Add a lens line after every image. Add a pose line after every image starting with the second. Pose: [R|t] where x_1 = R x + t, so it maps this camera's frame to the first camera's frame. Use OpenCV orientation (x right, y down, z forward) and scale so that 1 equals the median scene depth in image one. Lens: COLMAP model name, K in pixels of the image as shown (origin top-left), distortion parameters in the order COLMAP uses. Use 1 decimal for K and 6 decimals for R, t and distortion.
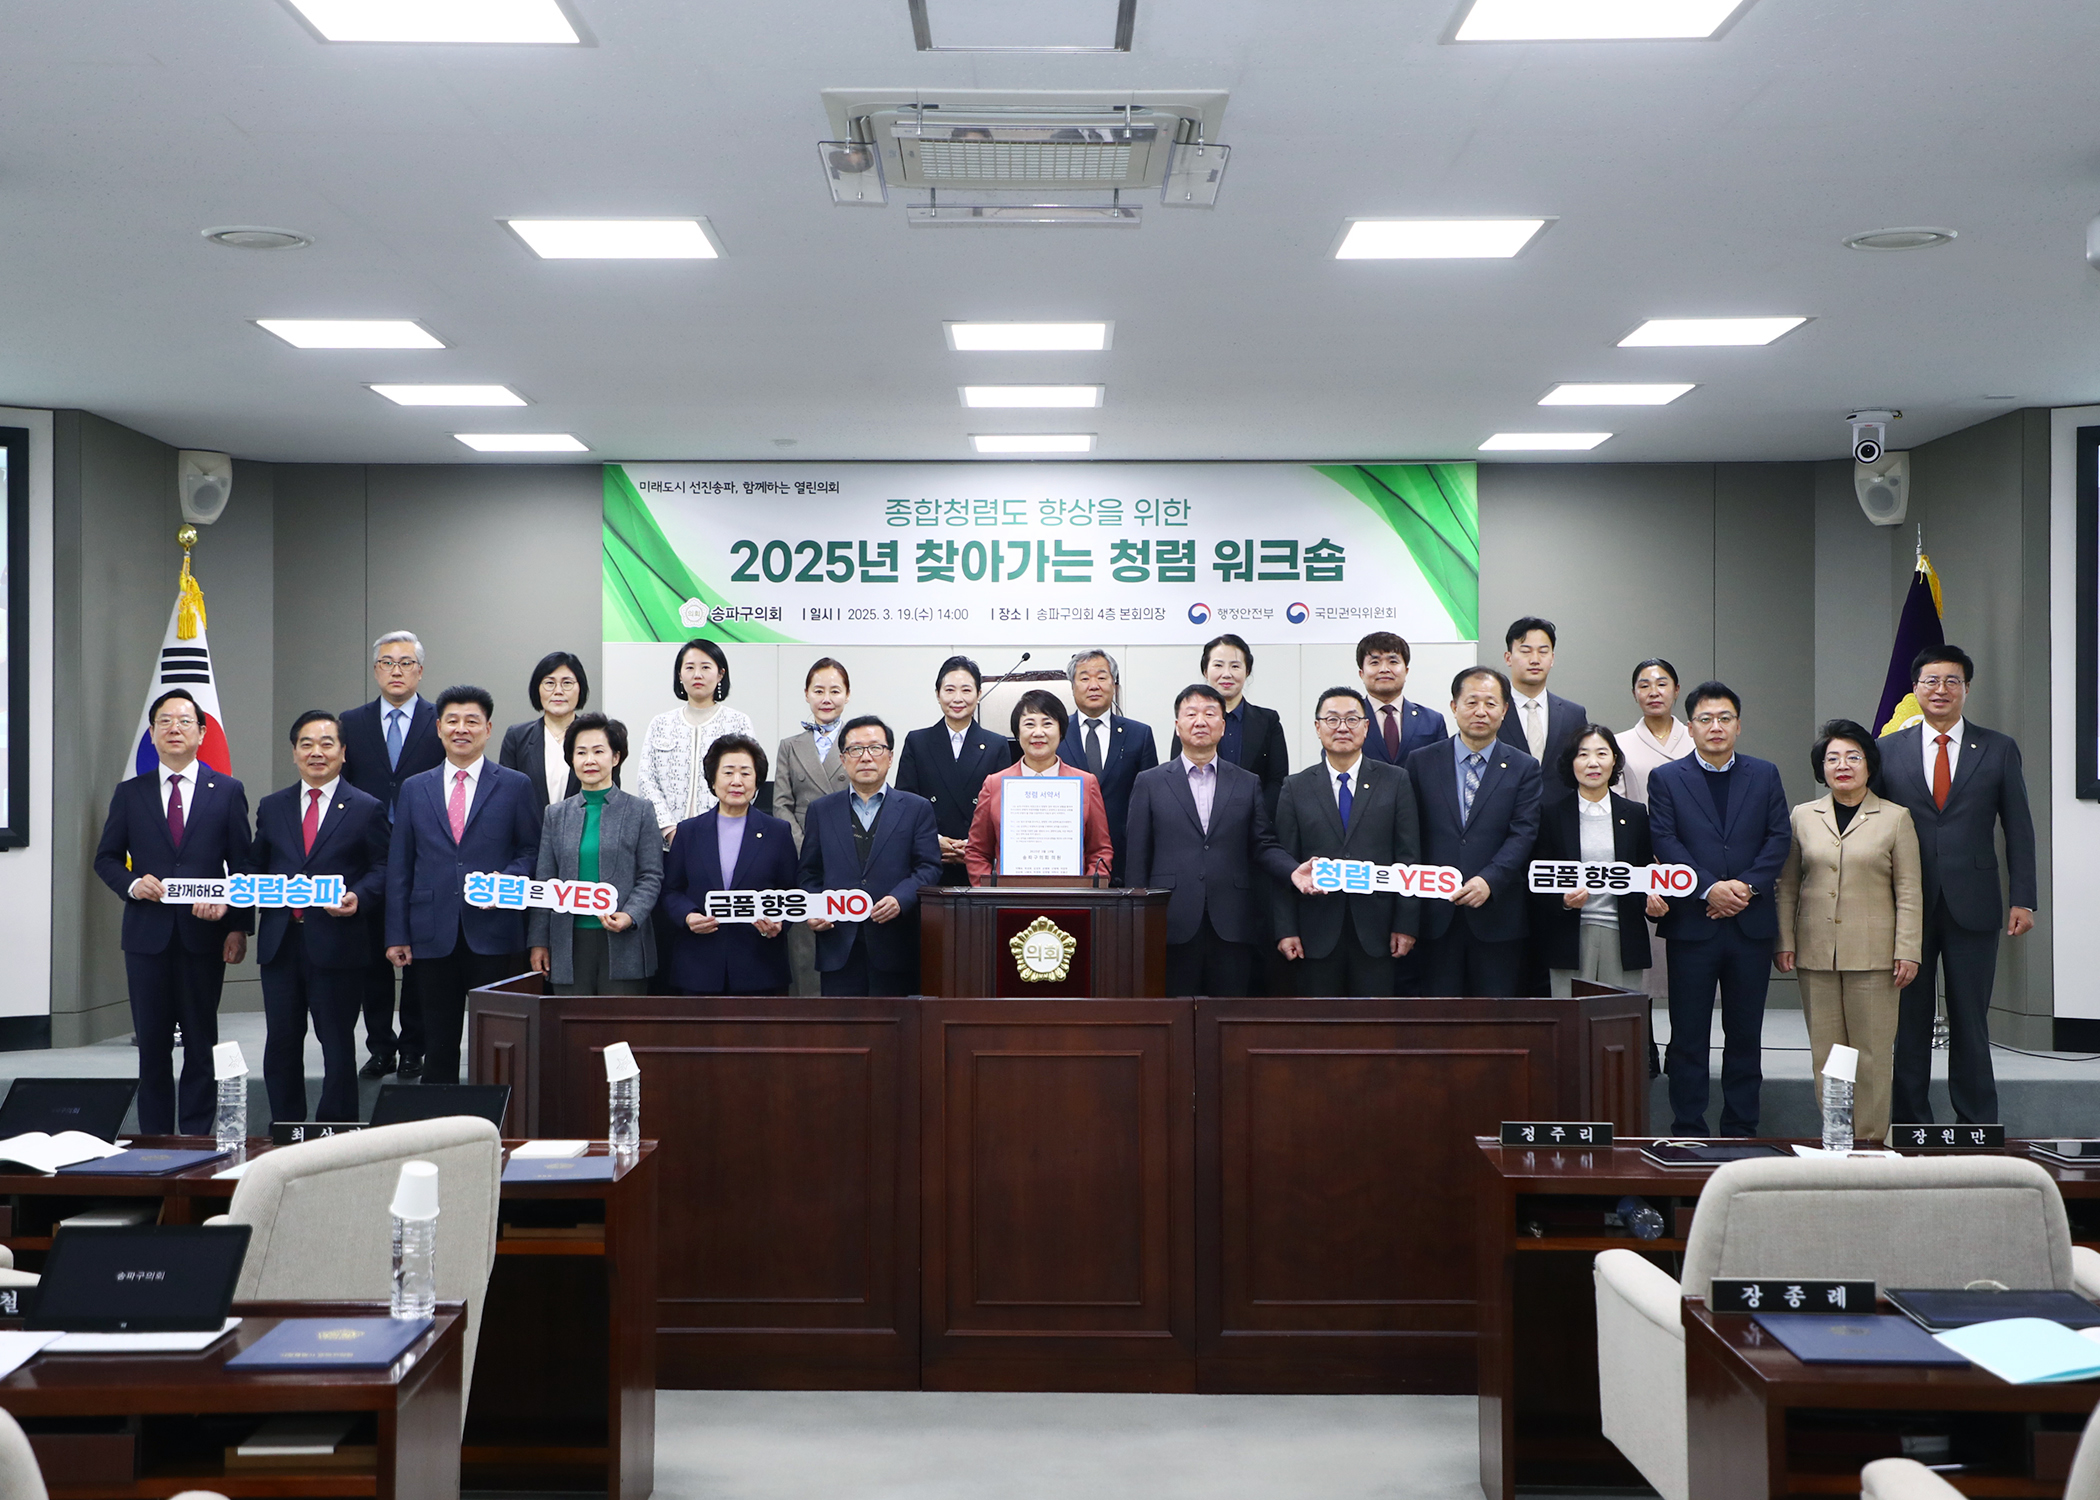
lens RADIAL K [[2682.8, 0, 1014.6], [0, 2682.8, 756.9], [0, 0, 1]] dist [0.095126, -0.004472]
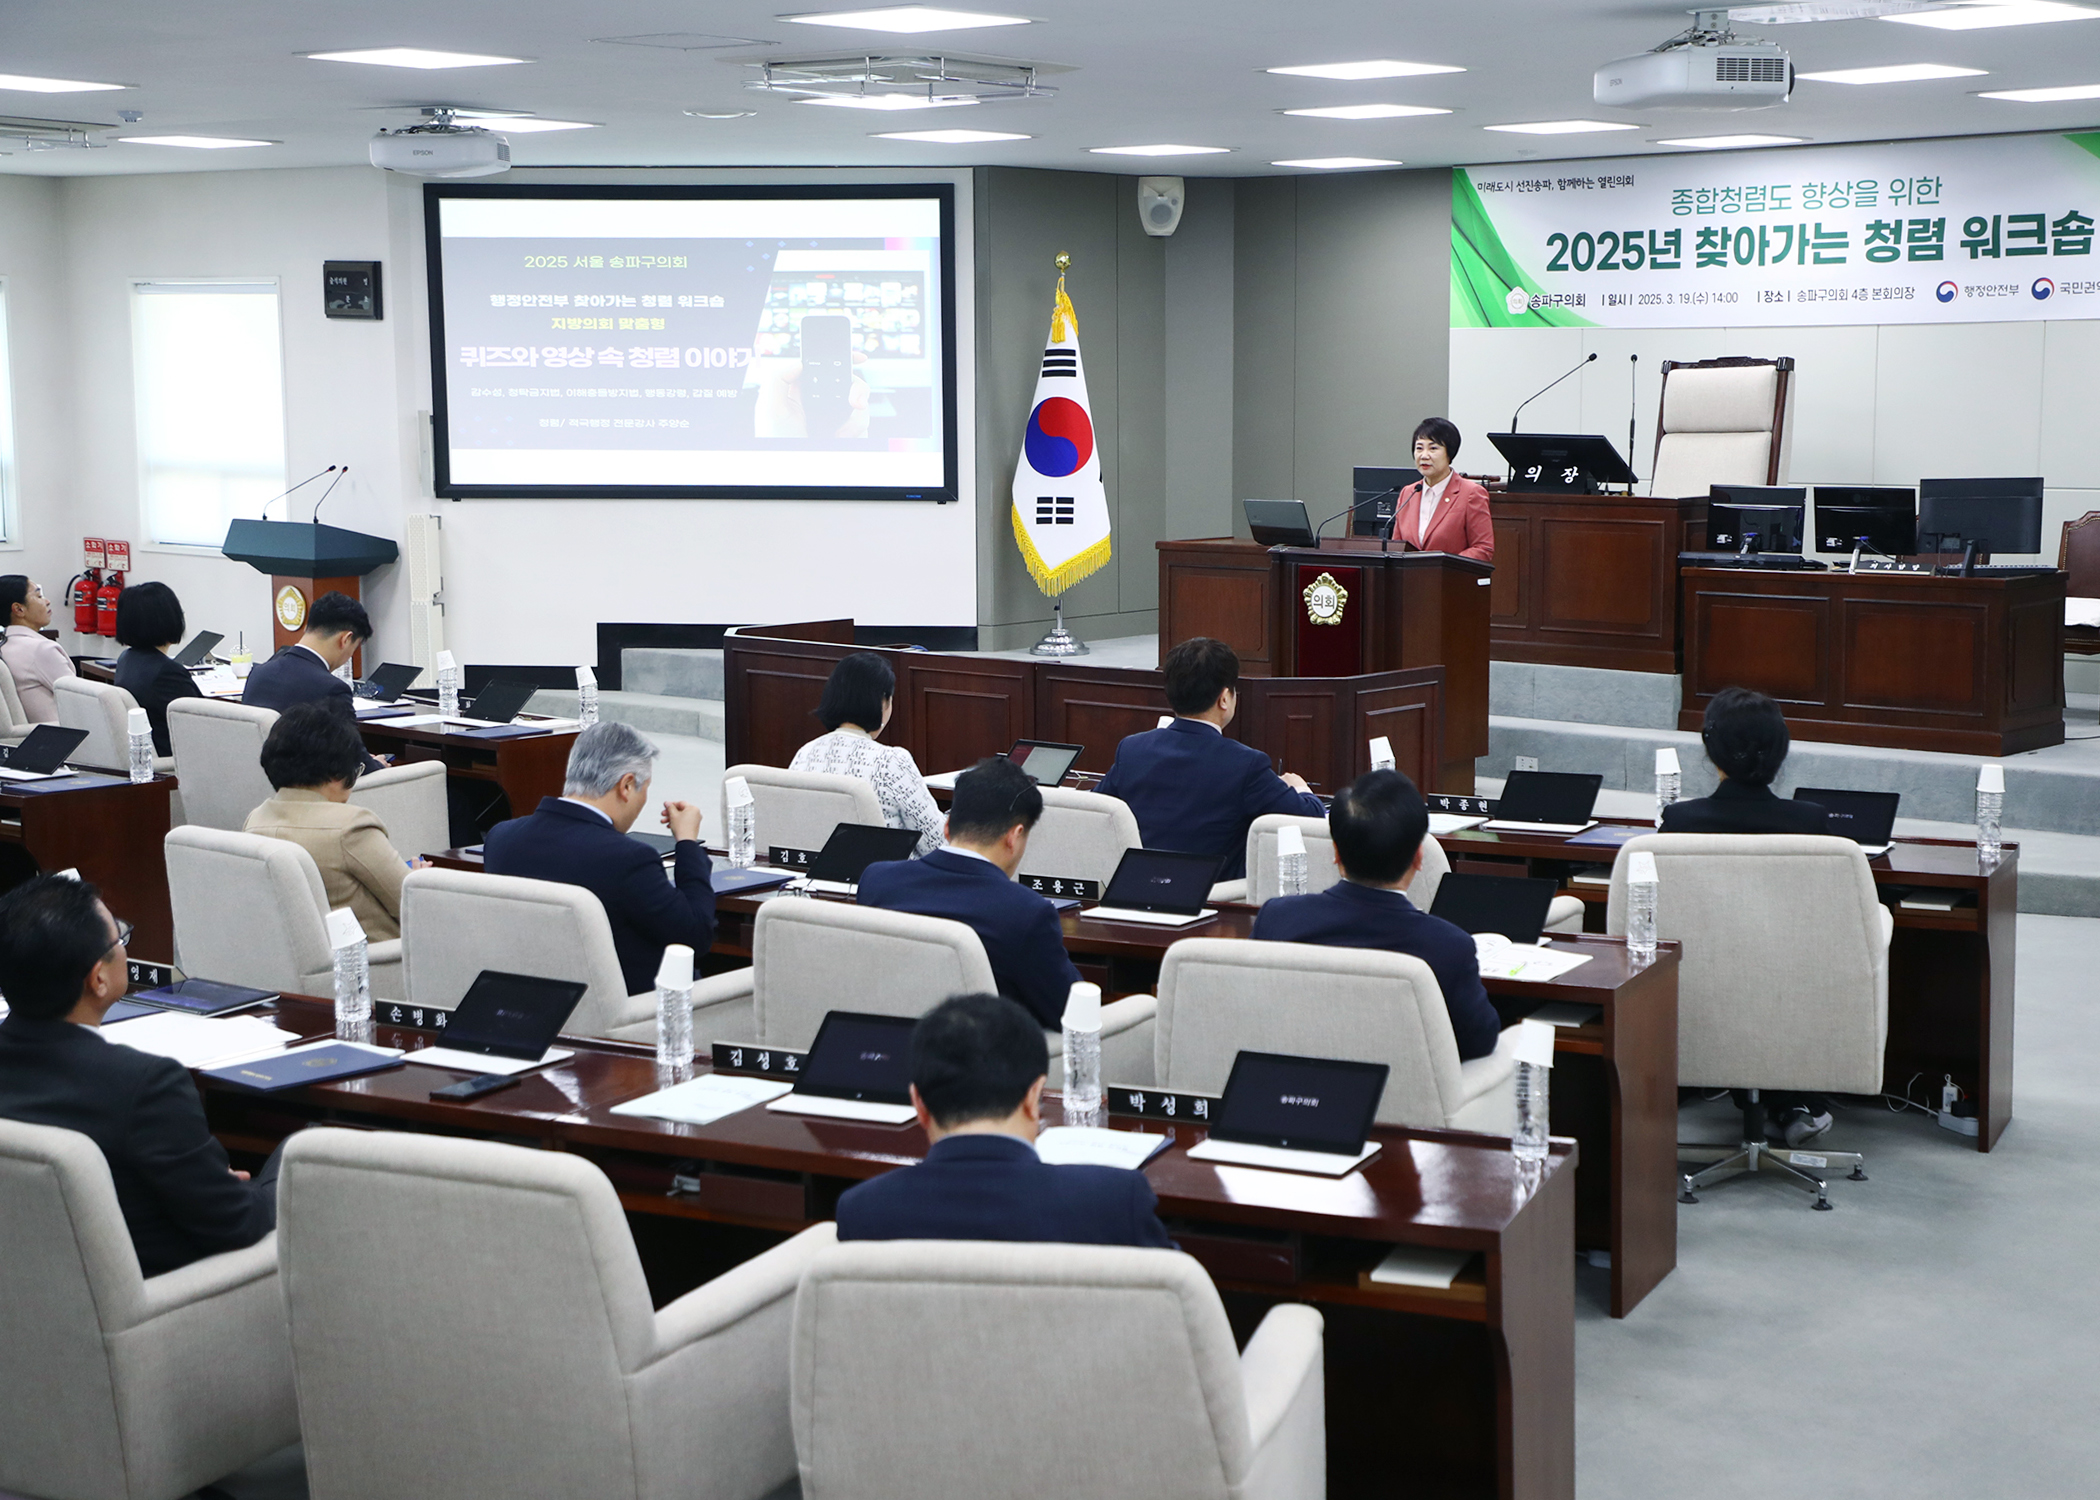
lens RADIAL K [[3141.2, 0, 1103.7], [0, 3141.2, 744.9], [0, 0, 1]] dist [0.150742, 0.161529]
pose [[0.774396, 0.076826, -0.628020, 0.590091], [0.007329, 0.991445, 0.130321, -0.042989], [0.632659, -0.105522, 0.767208, -0.140048]]
